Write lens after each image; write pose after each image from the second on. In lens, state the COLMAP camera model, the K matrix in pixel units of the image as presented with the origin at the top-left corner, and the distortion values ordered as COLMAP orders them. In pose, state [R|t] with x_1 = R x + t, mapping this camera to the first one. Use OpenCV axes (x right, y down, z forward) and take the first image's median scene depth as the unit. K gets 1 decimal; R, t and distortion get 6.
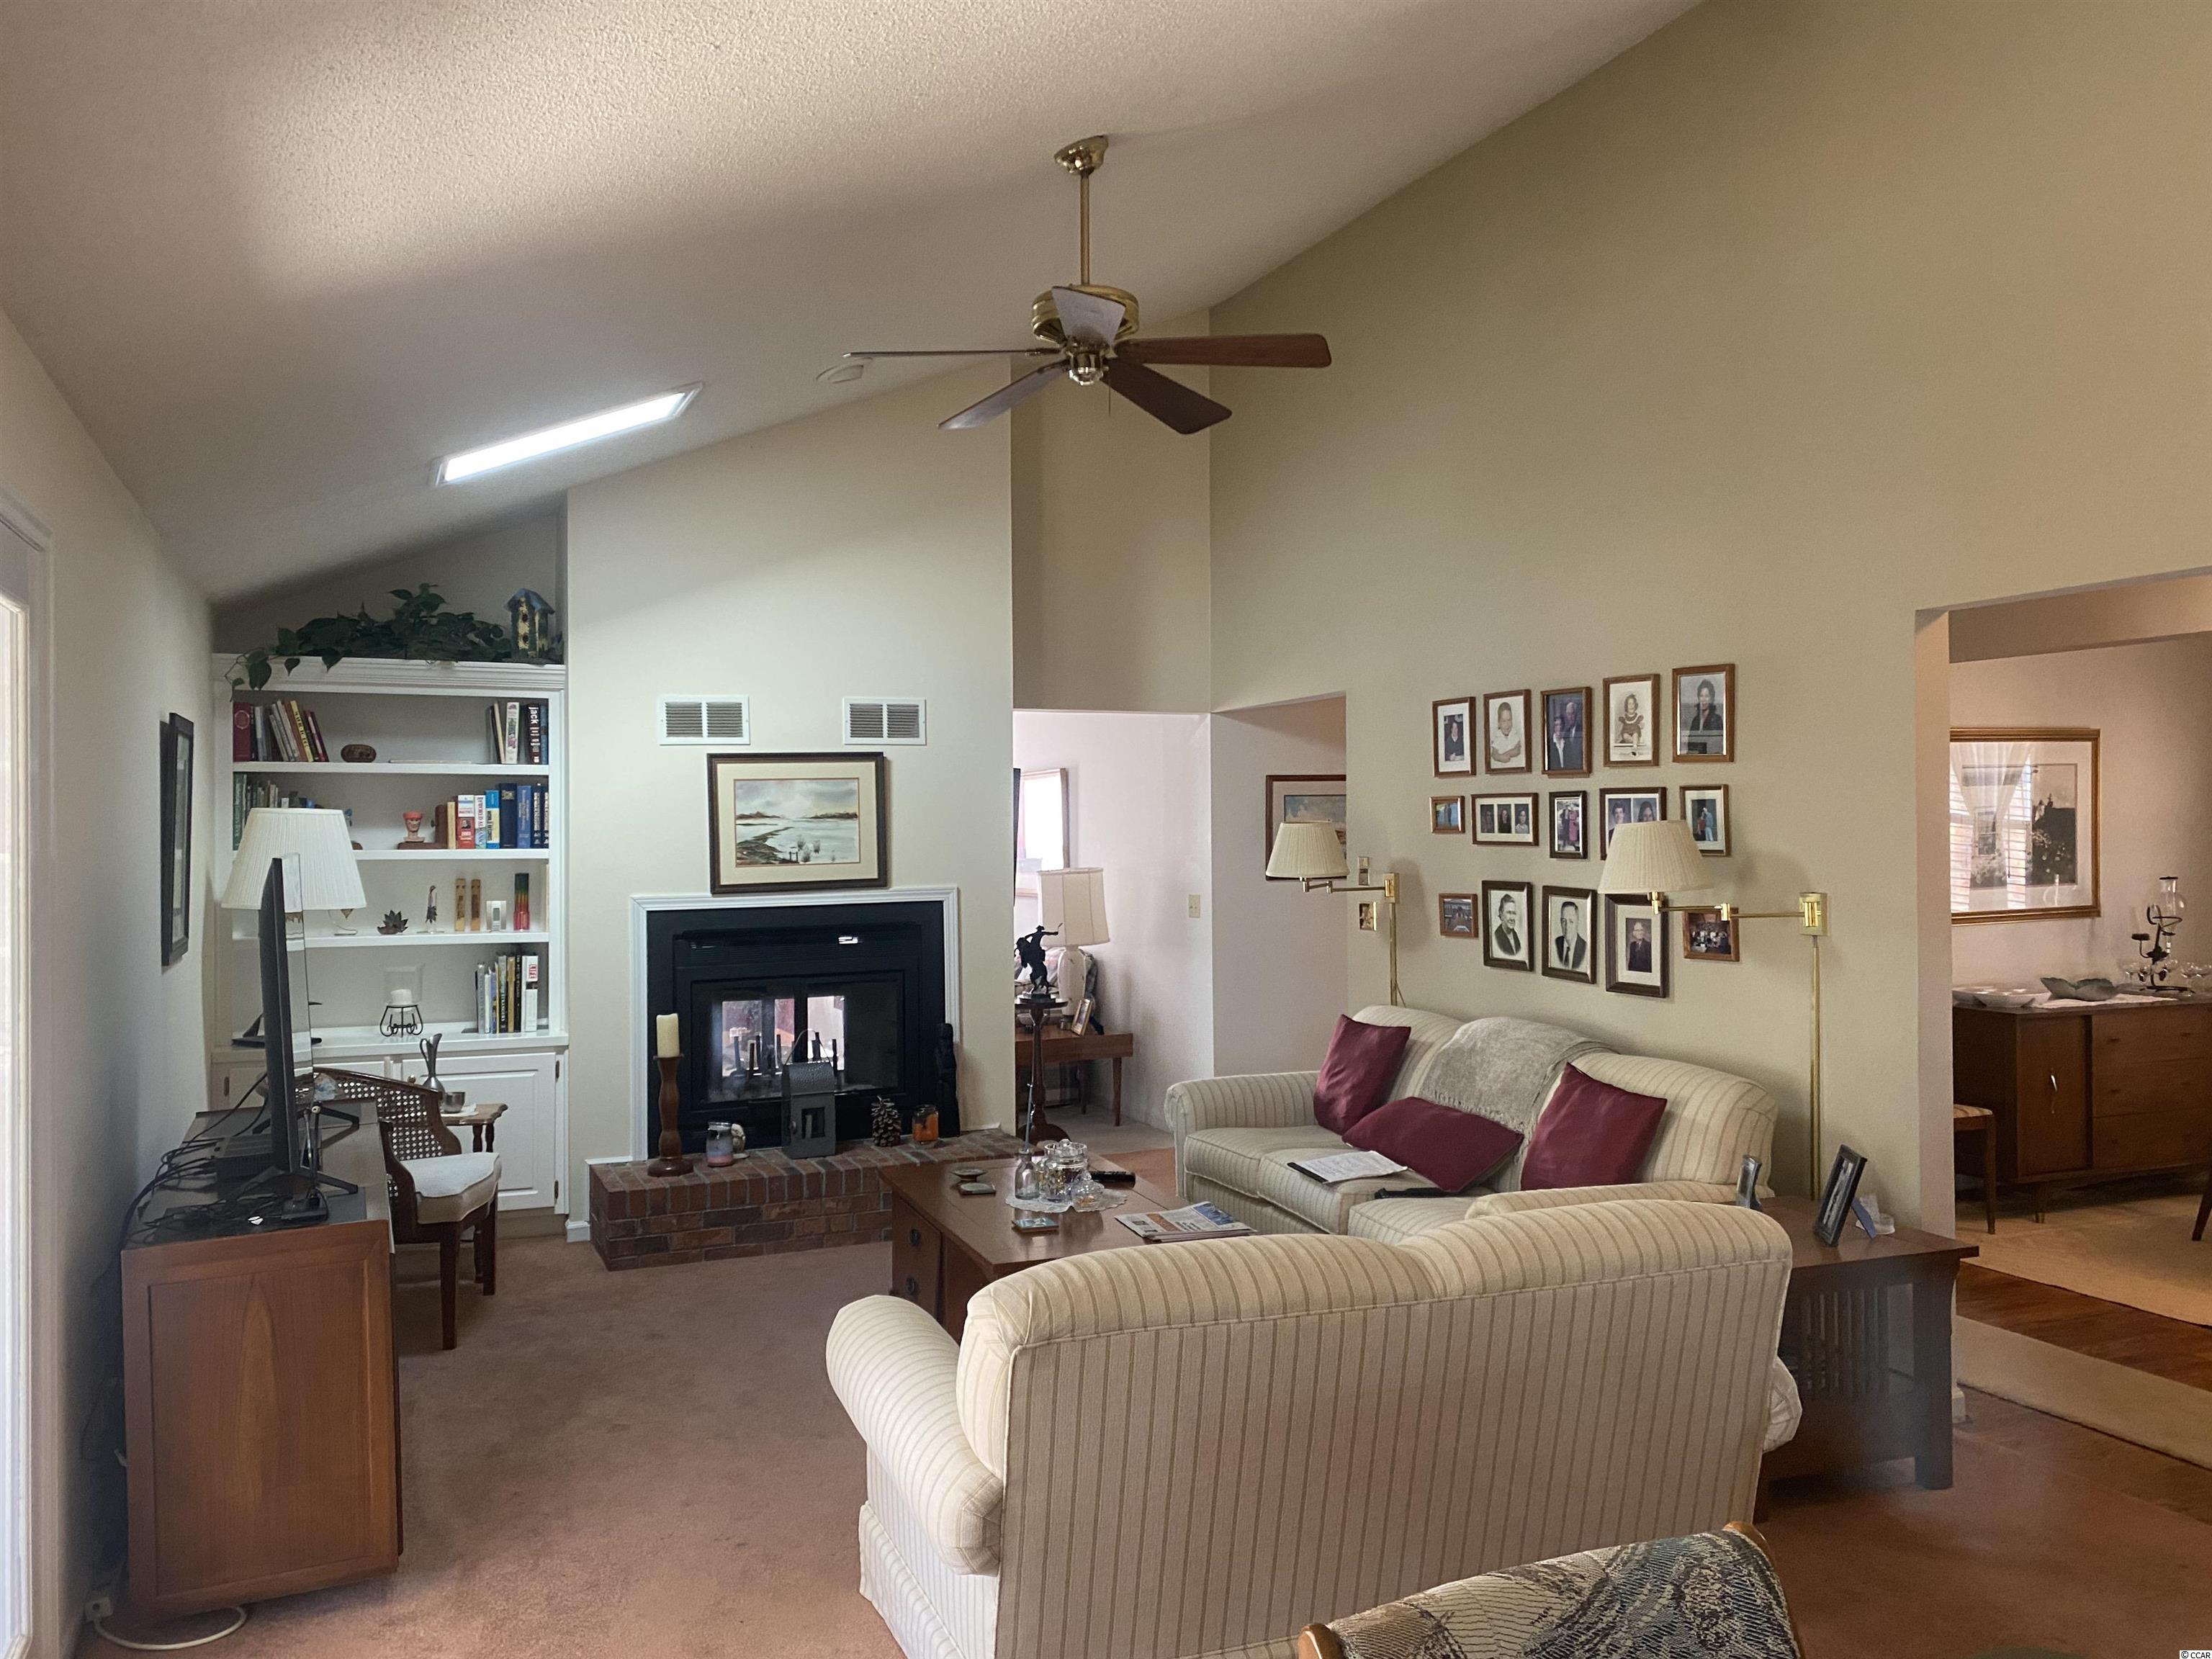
lens RADIAL K [[1660.9, 0, 1106.0], [0, 1660.9, 829.5], [0, 0, 1]] dist [0.119435, -0.225566]
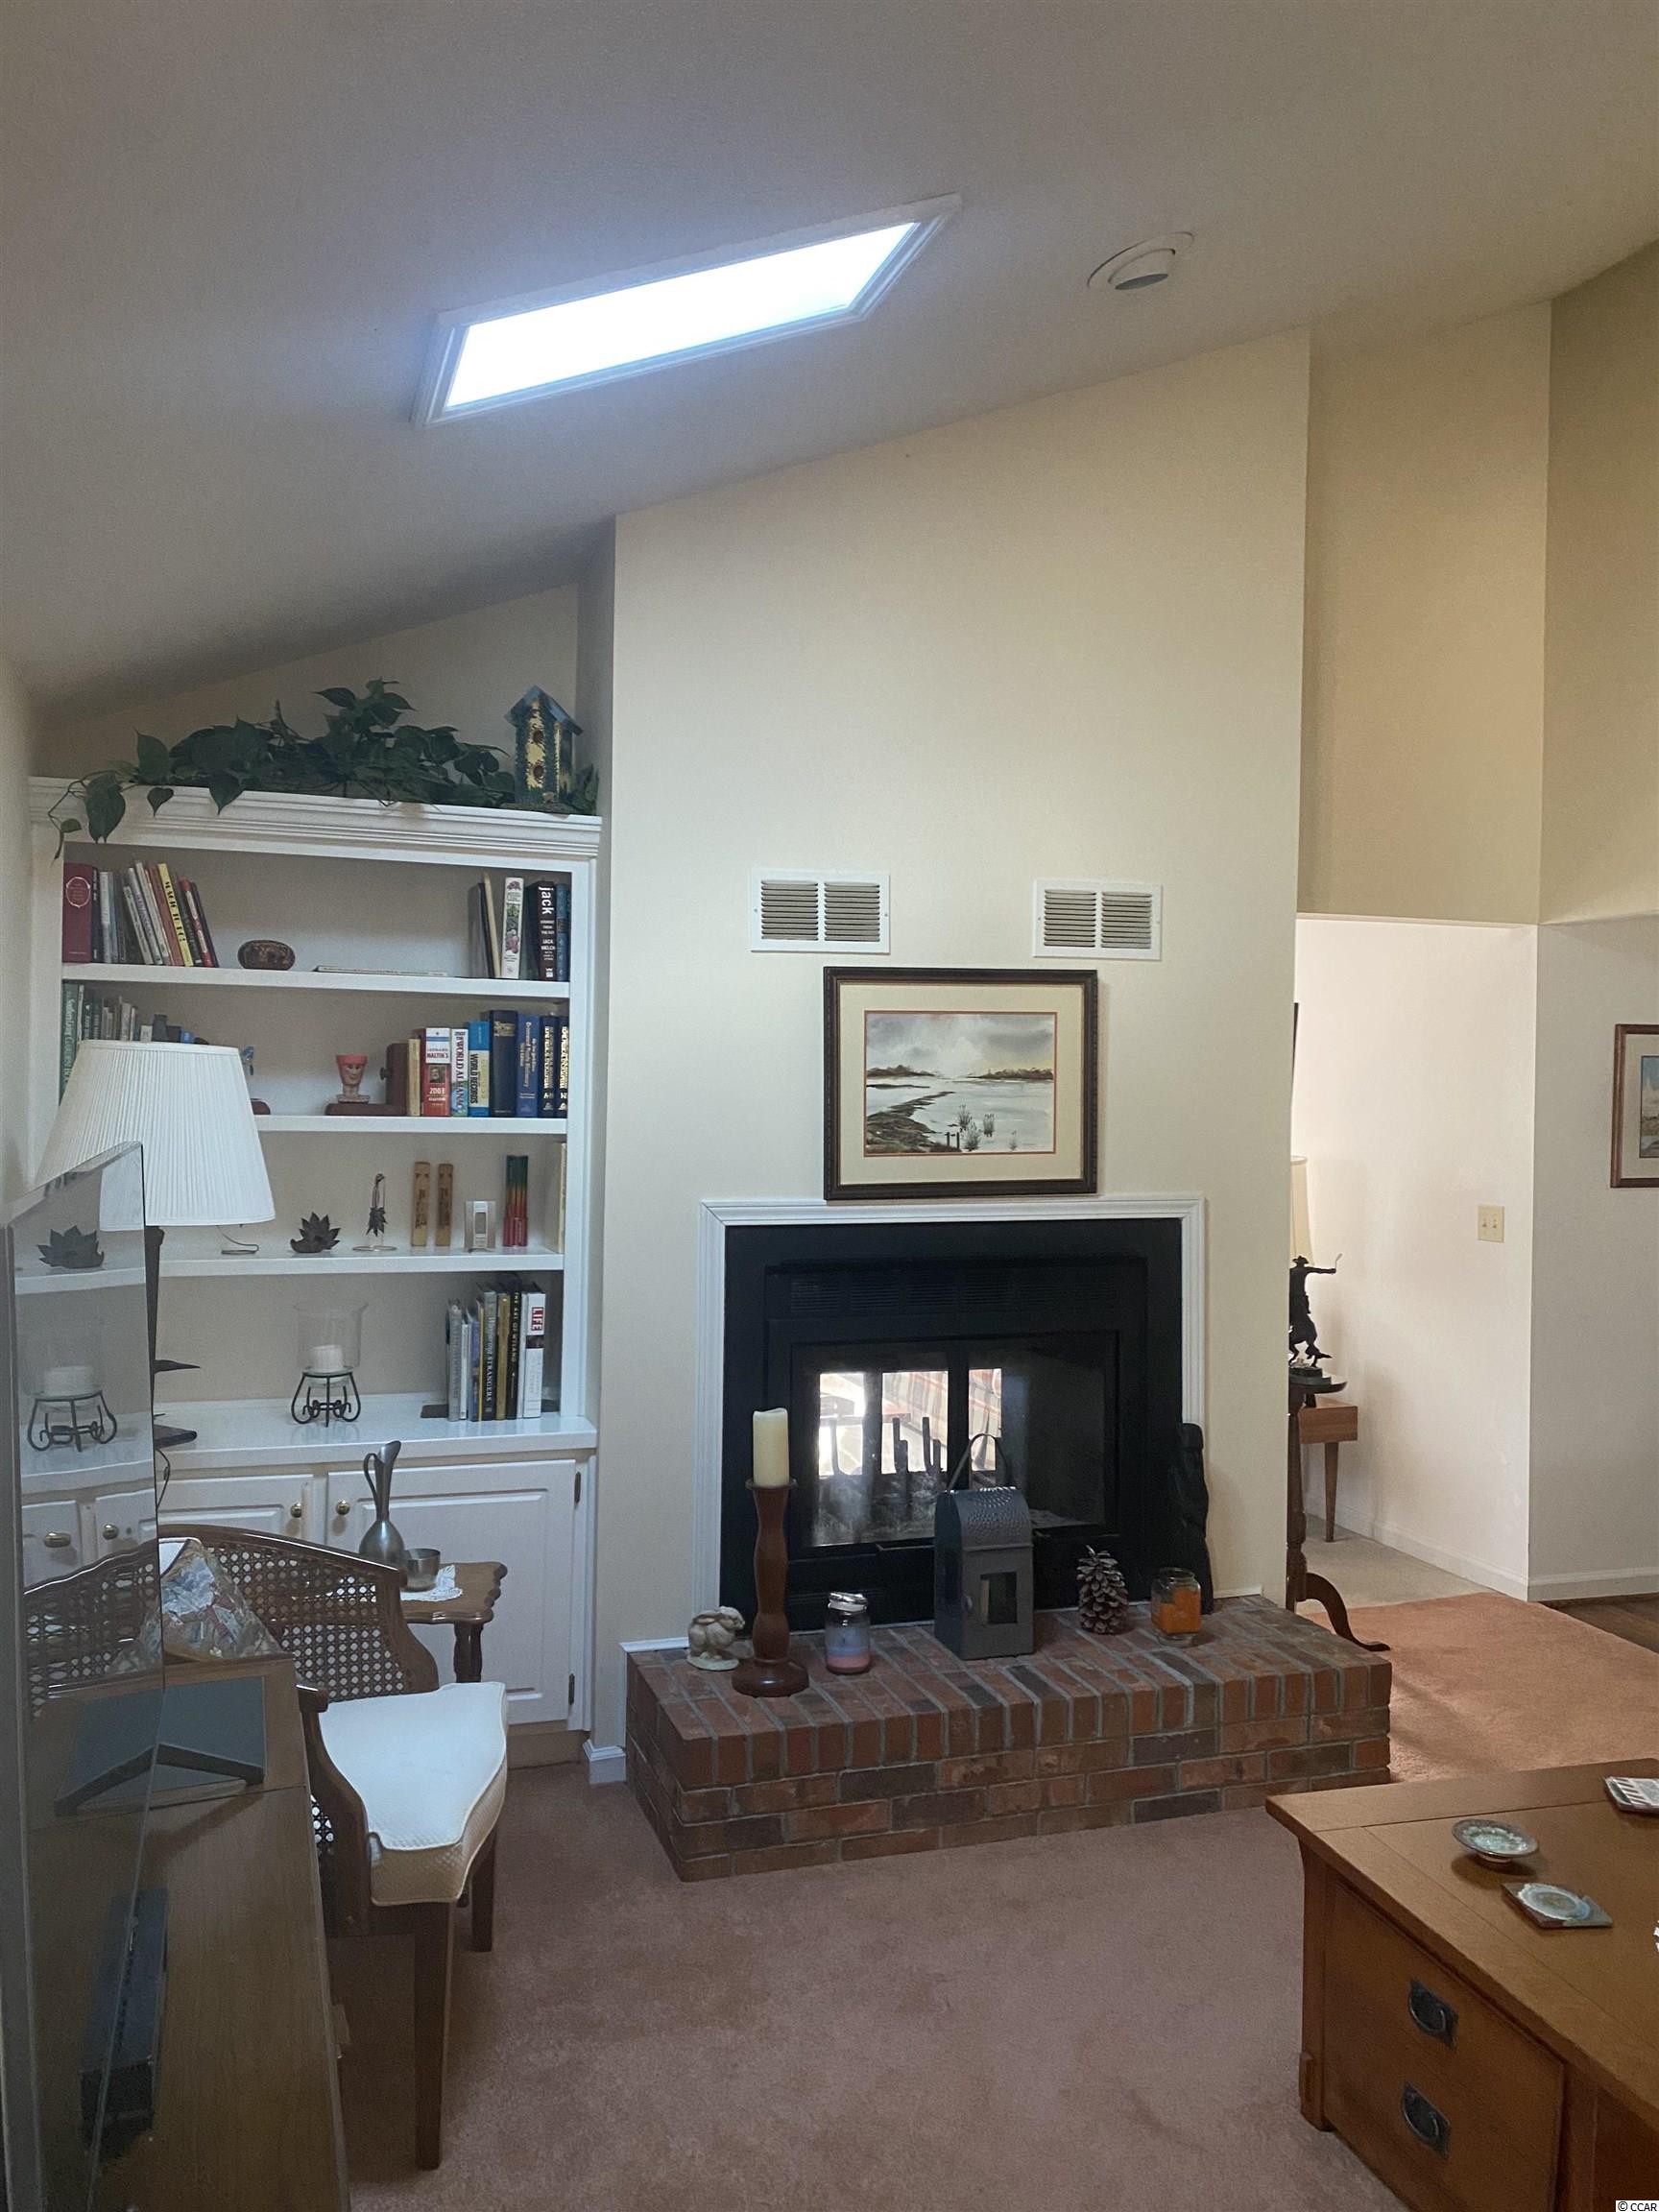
lens RADIAL K [[1719.9, 0, 872.6], [0, 1719.9, 1101.9], [0, 0, 1]] dist [0.131743, -0.188050]
pose [[0.996758, 0.022609, -0.077216, -0.177134], [-0.022074, 0.999726, 0.007772, -0.002192], [0.077370, -0.006042, 0.996984, 0.391787]]
